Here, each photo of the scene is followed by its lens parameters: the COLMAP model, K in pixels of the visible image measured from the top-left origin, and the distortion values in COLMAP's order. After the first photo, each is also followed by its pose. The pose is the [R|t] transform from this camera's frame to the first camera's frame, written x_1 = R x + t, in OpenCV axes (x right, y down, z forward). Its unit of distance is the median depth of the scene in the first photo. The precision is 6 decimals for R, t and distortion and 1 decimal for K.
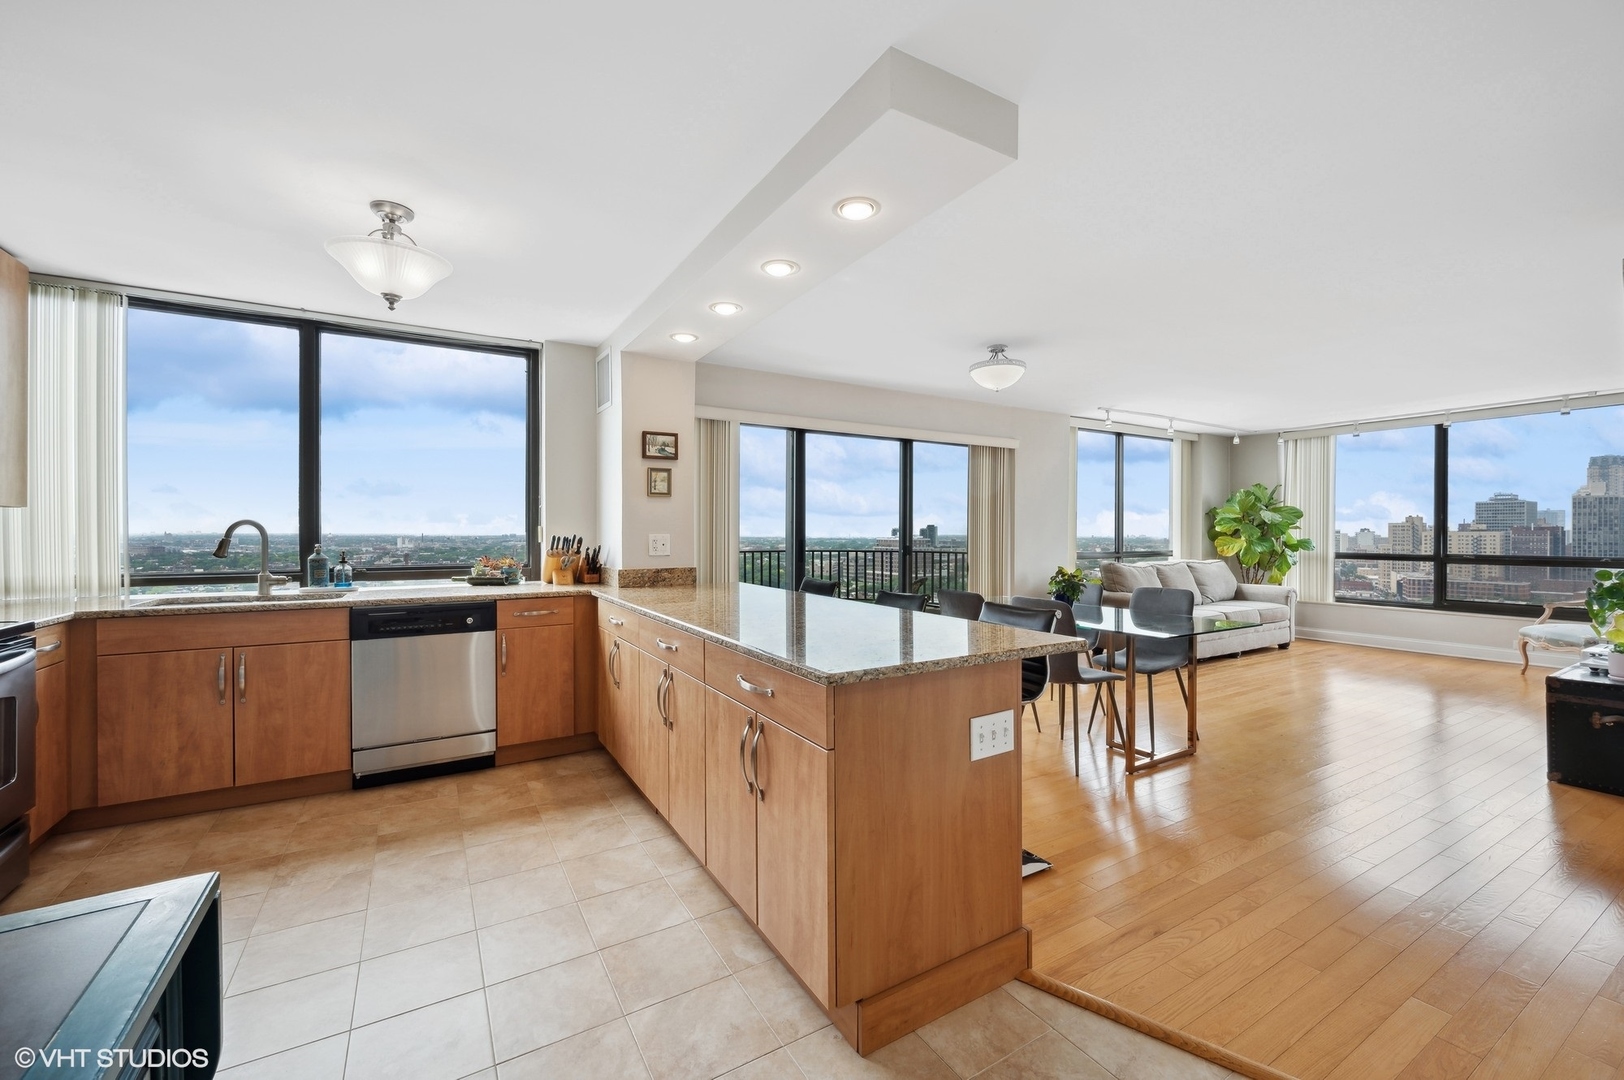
lens RADIAL K [[650.6, 0, 810.0], [0, 650.6, 536.1], [0, 0, 1]] dist [0.000023, -0.000289]
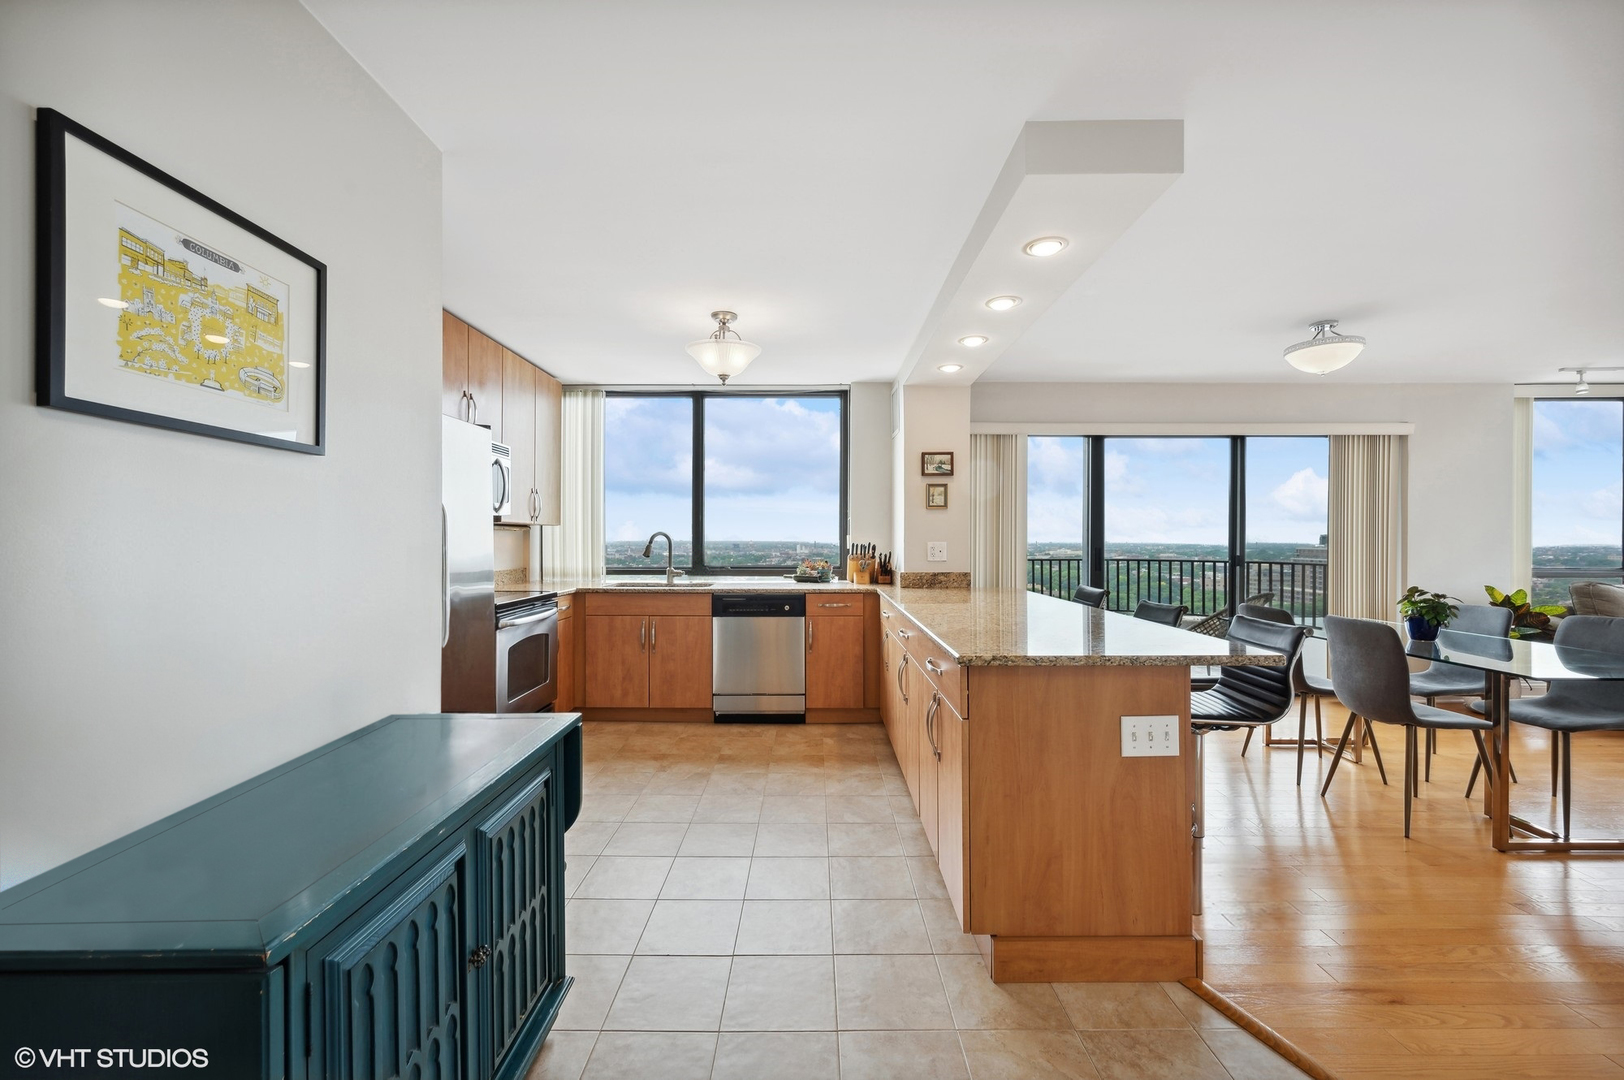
lens RADIAL K [[646.3, 0, 816.8], [0, 646.3, 542.6], [0, 0, 1]] dist [0.000925, -0.000105]
pose [[0.860341, 0.002642, -0.509712, 0.161450], [-0.003587, 0.999993, -0.000870, -0.000455], [0.509706, 0.002577, 0.860345, -0.073799]]
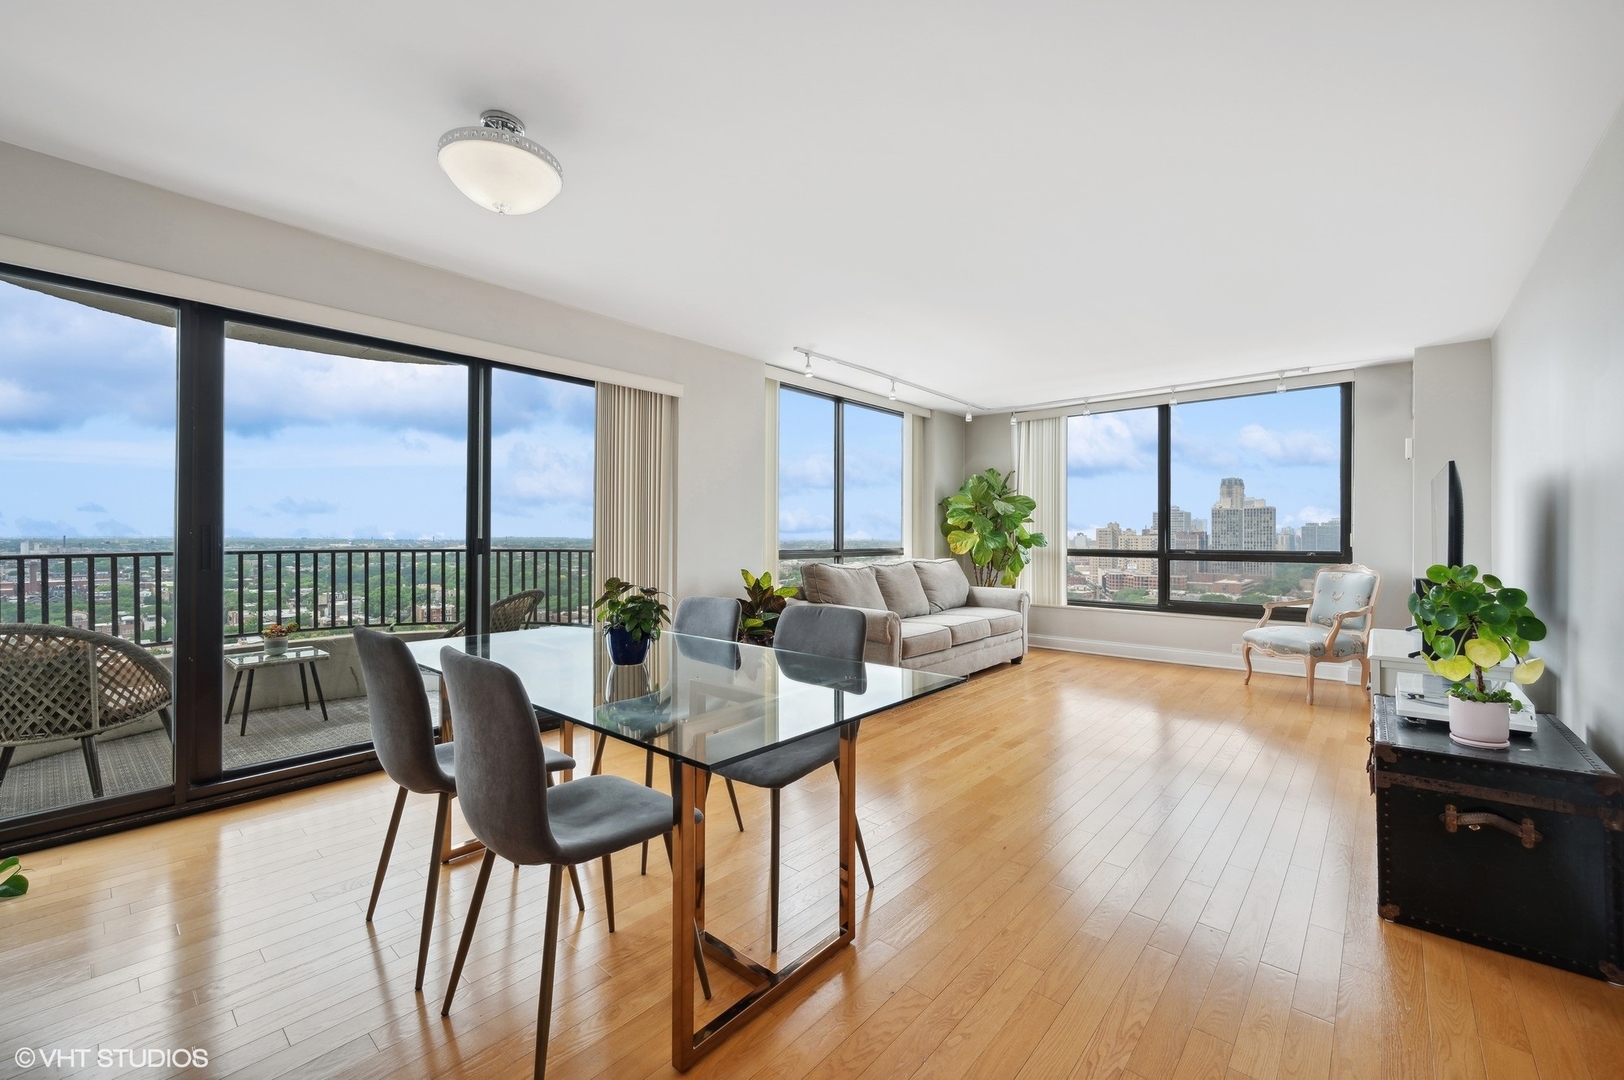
lens RADIAL K [[650.1, 0, 810.5], [0, 650.1, 532.3], [0, 0, 1]] dist [0.002426, -0.000047]
pose [[0.951343, 0.002929, 0.308121, 0.389048], [0.000319, 0.999945, -0.010489, 0.022659], [-0.308134, 0.010077, 0.951289, 0.508213]]
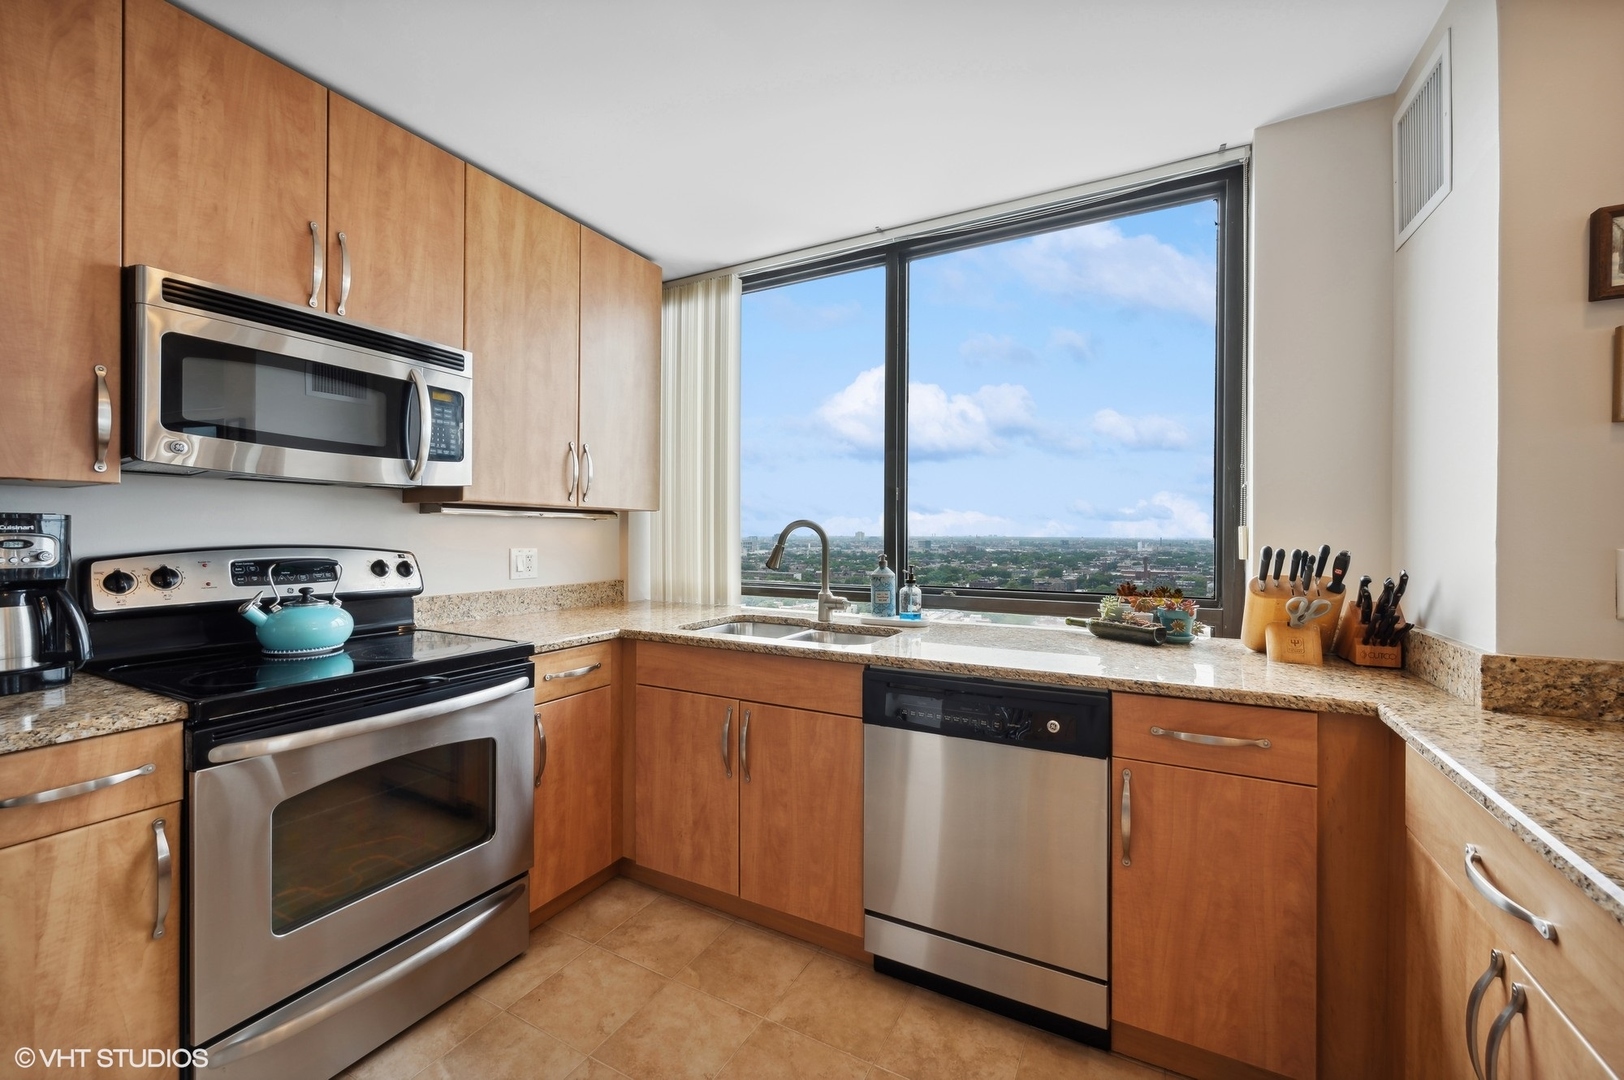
lens RADIAL K [[650.6, 0, 810.0], [0, 650.6, 536.1], [0, 0, 1]] dist [0.000023, -0.000289]
pose [[0.513000, 0.003502, -0.858381, -0.178701], [-0.009014, 0.999959, -0.001308, -0.004599], [0.858341, 0.008409, 0.513011, 0.515053]]
